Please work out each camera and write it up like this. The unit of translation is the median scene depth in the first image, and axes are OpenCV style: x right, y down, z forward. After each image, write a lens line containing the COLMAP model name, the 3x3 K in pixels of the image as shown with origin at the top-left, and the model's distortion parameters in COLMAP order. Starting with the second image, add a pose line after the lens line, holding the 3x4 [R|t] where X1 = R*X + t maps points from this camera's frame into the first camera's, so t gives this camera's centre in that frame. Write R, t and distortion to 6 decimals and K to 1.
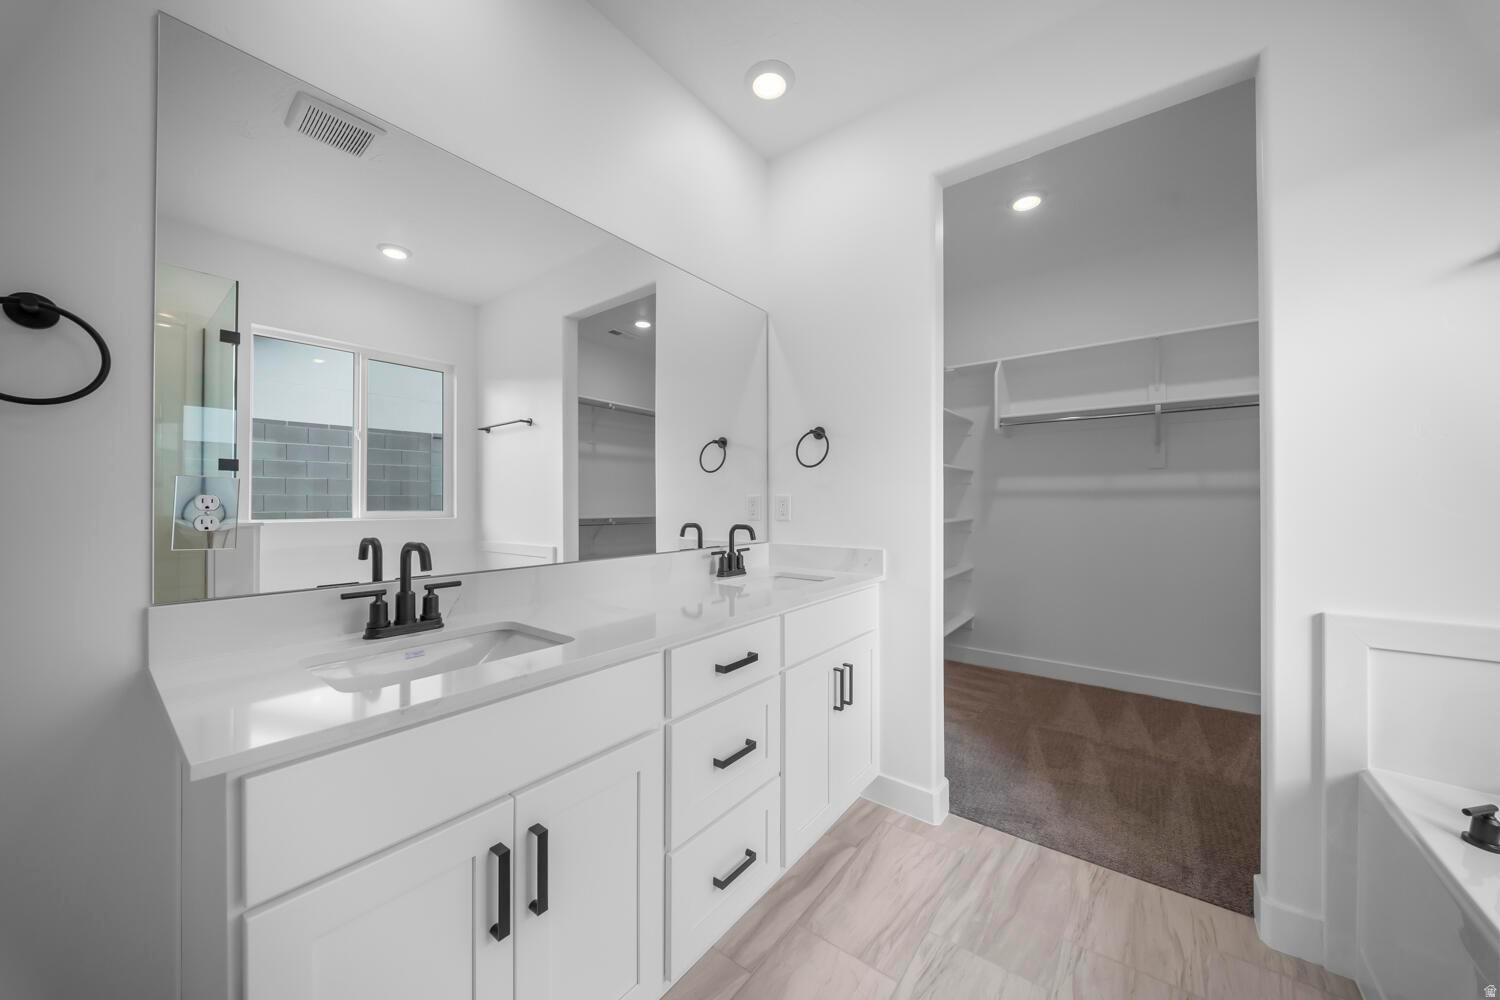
lens RADIAL K [[526.1, 0, 743.7], [0, 526.1, 504.3], [0, 0, 1]] dist [0.001476, -0.002773]
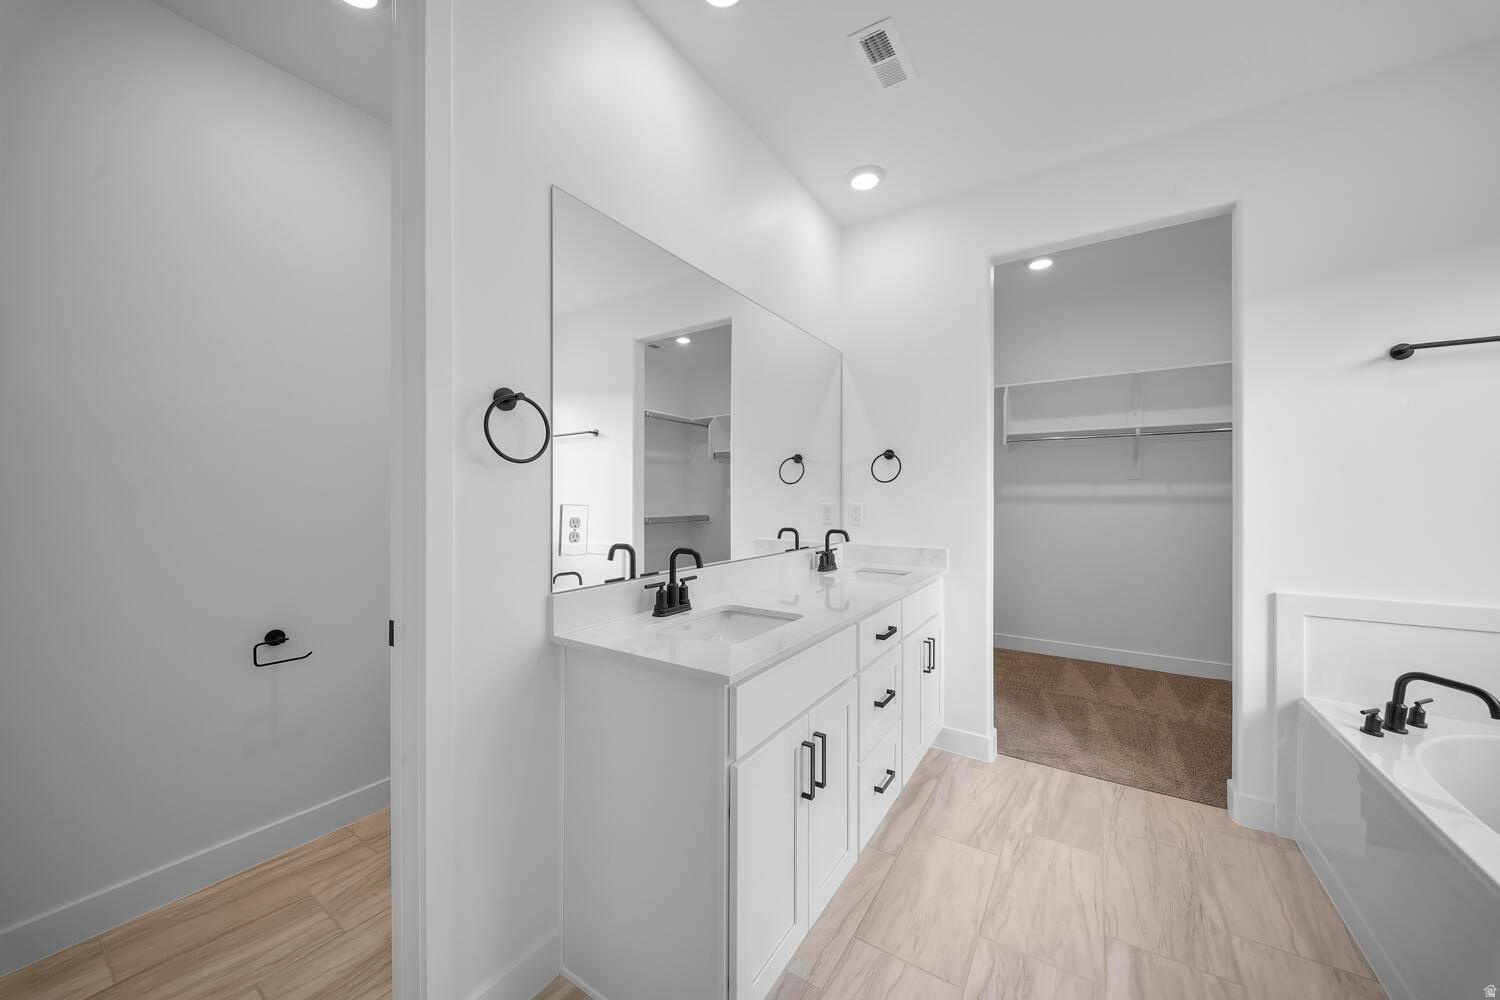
lens RADIAL K [[526.1, 0, 750.0], [0, 526.1, 500.0], [0, 0, 1]] dist [0.015223, -0.009235]
pose [[0.996817, 0.002517, 0.079690, -0.341133], [-0.002746, 0.999992, 0.002762, -0.037331], [-0.079683, -0.002972, 0.996816, -0.254506]]
